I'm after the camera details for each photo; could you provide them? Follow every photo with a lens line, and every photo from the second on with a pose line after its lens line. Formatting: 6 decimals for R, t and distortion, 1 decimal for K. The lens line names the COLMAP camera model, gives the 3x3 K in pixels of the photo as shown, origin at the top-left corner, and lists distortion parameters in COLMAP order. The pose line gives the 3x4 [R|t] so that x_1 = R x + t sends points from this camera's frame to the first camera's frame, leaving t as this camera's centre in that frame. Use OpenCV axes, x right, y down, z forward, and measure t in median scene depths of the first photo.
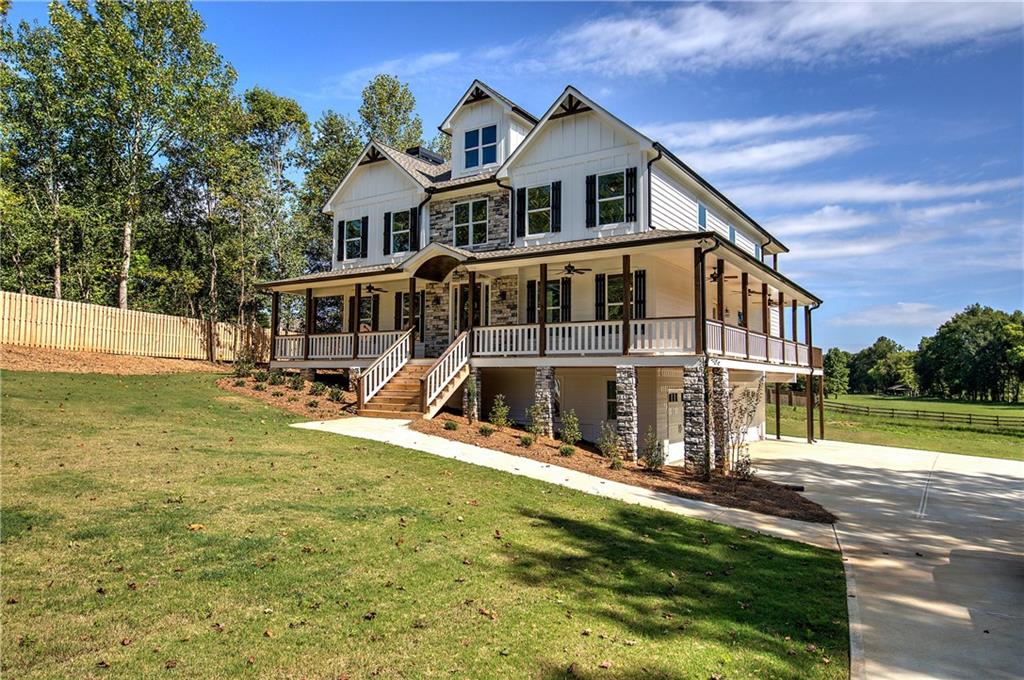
lens RADIAL K [[663.3, 0, 512.0], [0, 663.3, 340.0], [0, 0, 1]] dist [0.002287, 0.000586]
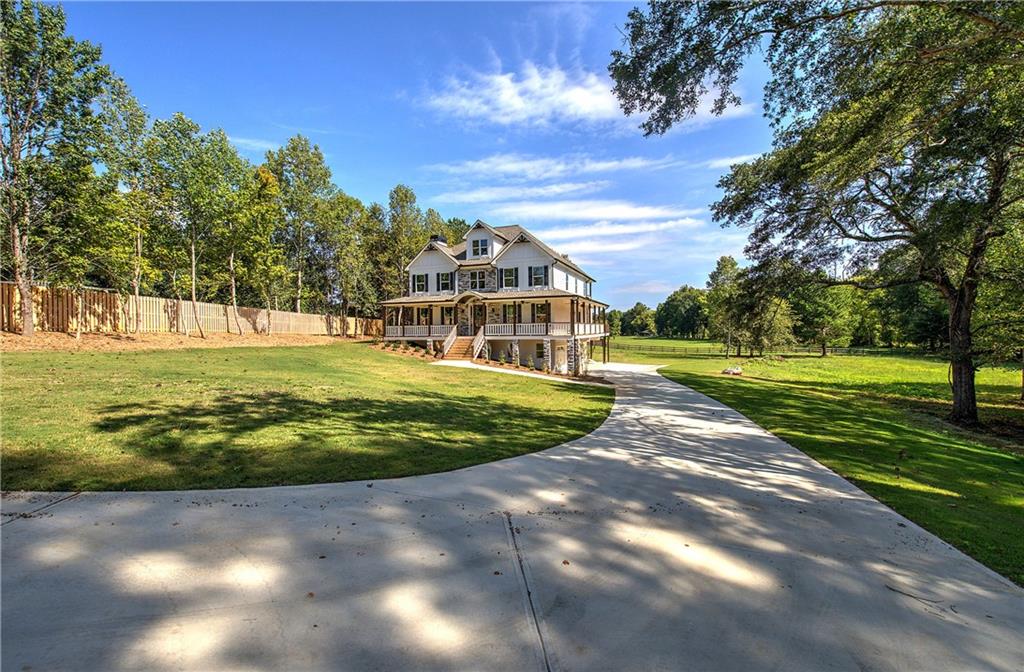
lens RADIAL K [[435.5, 0, 512.0], [0, 435.5, 336.0], [0, 0, 1]] dist [-0.000331, 0.000121]
pose [[0.974921, -0.025445, 0.221092, -0.316146], [0.008995, 0.997136, 0.075094, -0.094451], [-0.222370, -0.071222, 0.972358, -0.639934]]
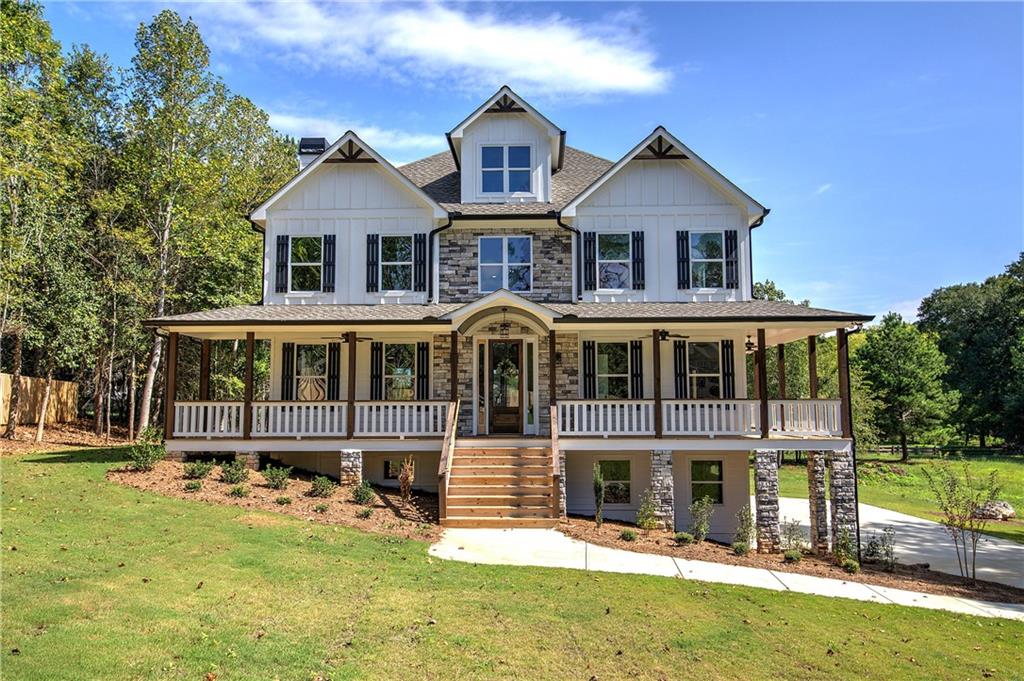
lens RADIAL K [[721.6, 0, 509.2], [0, 721.6, 343.9], [0, 0, 1]] dist [0.001656, 0.001636]
pose [[0.847642, 0.032926, 0.529546, -0.542641], [-0.021881, 0.999393, -0.027114, -0.059239], [-0.530117, 0.011396, 0.847848, 0.275642]]
